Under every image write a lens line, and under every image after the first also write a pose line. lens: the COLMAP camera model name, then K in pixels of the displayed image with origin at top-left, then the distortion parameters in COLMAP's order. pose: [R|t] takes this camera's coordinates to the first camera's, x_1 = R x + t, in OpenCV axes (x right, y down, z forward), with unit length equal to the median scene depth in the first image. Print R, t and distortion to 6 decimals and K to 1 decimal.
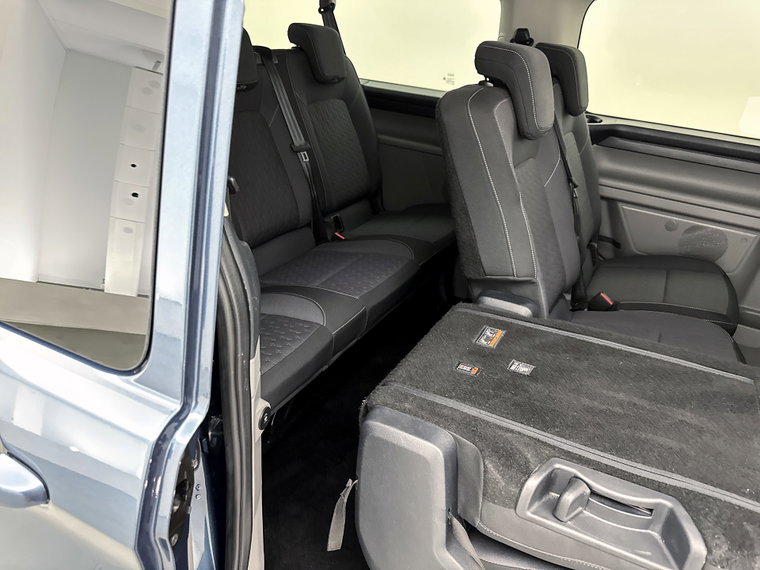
lens RADIAL K [[538.8, 0, 380.0], [0, 538.8, 285.0], [0, 0, 1]] dist [0.101746, -0.117001]
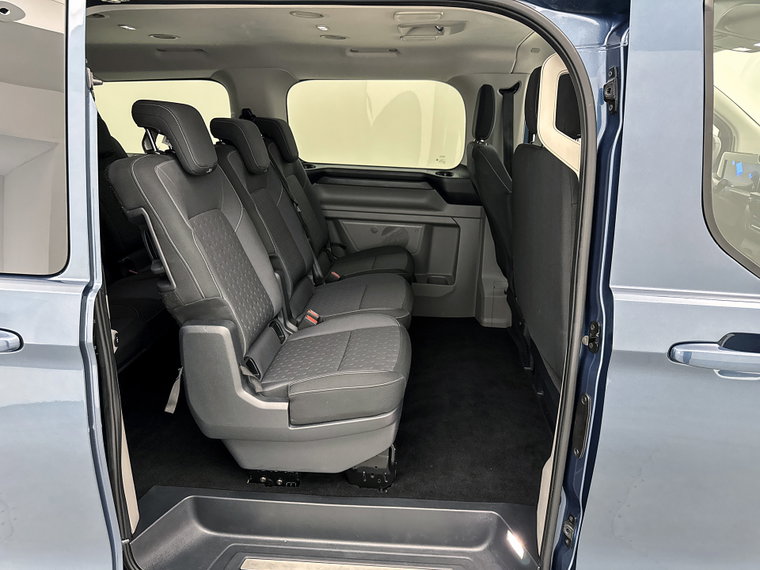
lens RADIAL K [[538.8, 0, 380.0], [0, 538.8, 285.0], [0, 0, 1]] dist [0.101746, -0.117001]
pose [[0.910708, -0.180983, 0.371289, -0.028184], [0.225111, 0.971143, -0.078780, 0.159499], [-0.346317, 0.155327, 0.925169, -0.343484]]
